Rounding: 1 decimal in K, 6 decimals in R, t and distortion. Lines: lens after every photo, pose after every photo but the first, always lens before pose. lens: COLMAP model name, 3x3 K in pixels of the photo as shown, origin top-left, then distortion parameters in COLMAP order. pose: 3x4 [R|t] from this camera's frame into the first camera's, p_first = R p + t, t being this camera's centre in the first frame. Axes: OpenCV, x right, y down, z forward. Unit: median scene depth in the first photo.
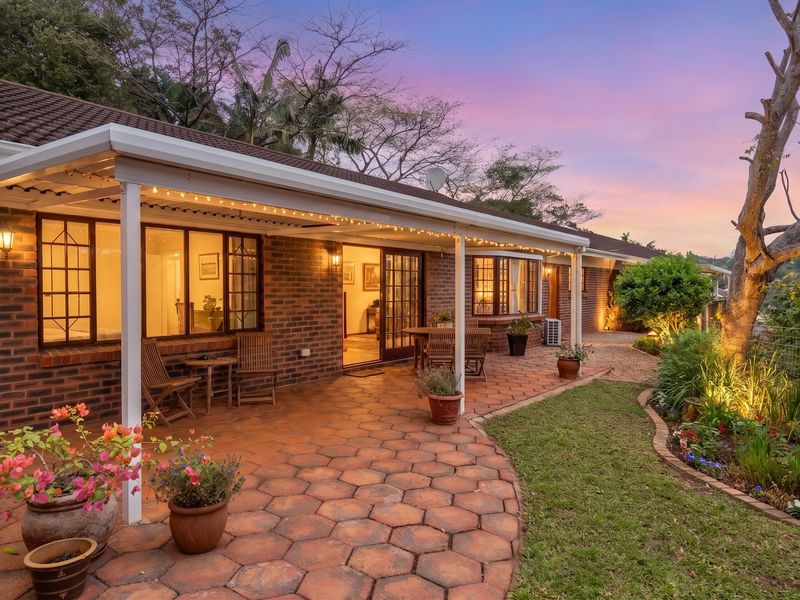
lens RADIAL K [[560.2, 0, 397.2], [0, 560.2, 298.8], [0, 0, 1]] dist [0.002325, 0.000778]
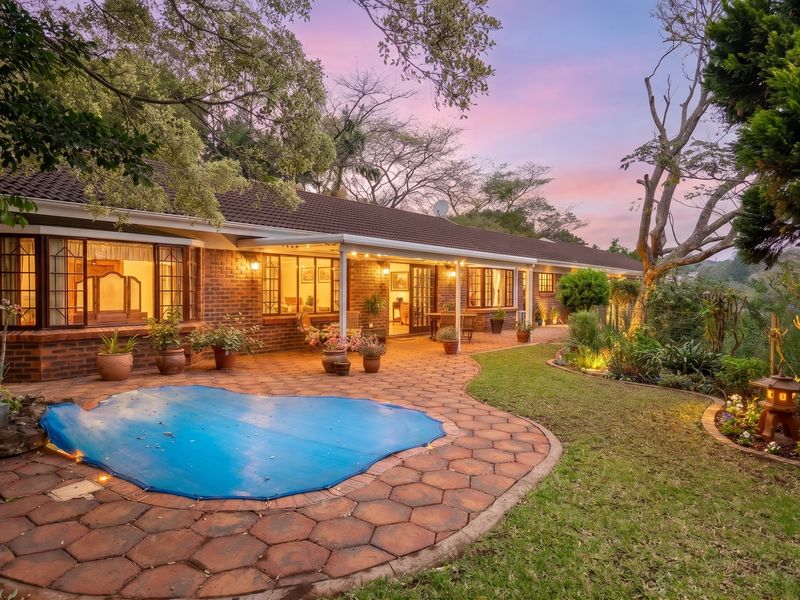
lens RADIAL K [[560.2, 0, 402.5], [0, 560.2, 299.1], [0, 0, 1]] dist [0.002325, 0.000778]
pose [[0.999966, 0.001325, 0.008106, -0.023601], [-0.001300, 0.999994, -0.003092, 0.005901], [-0.008110, 0.003081, 0.999962, -0.228660]]
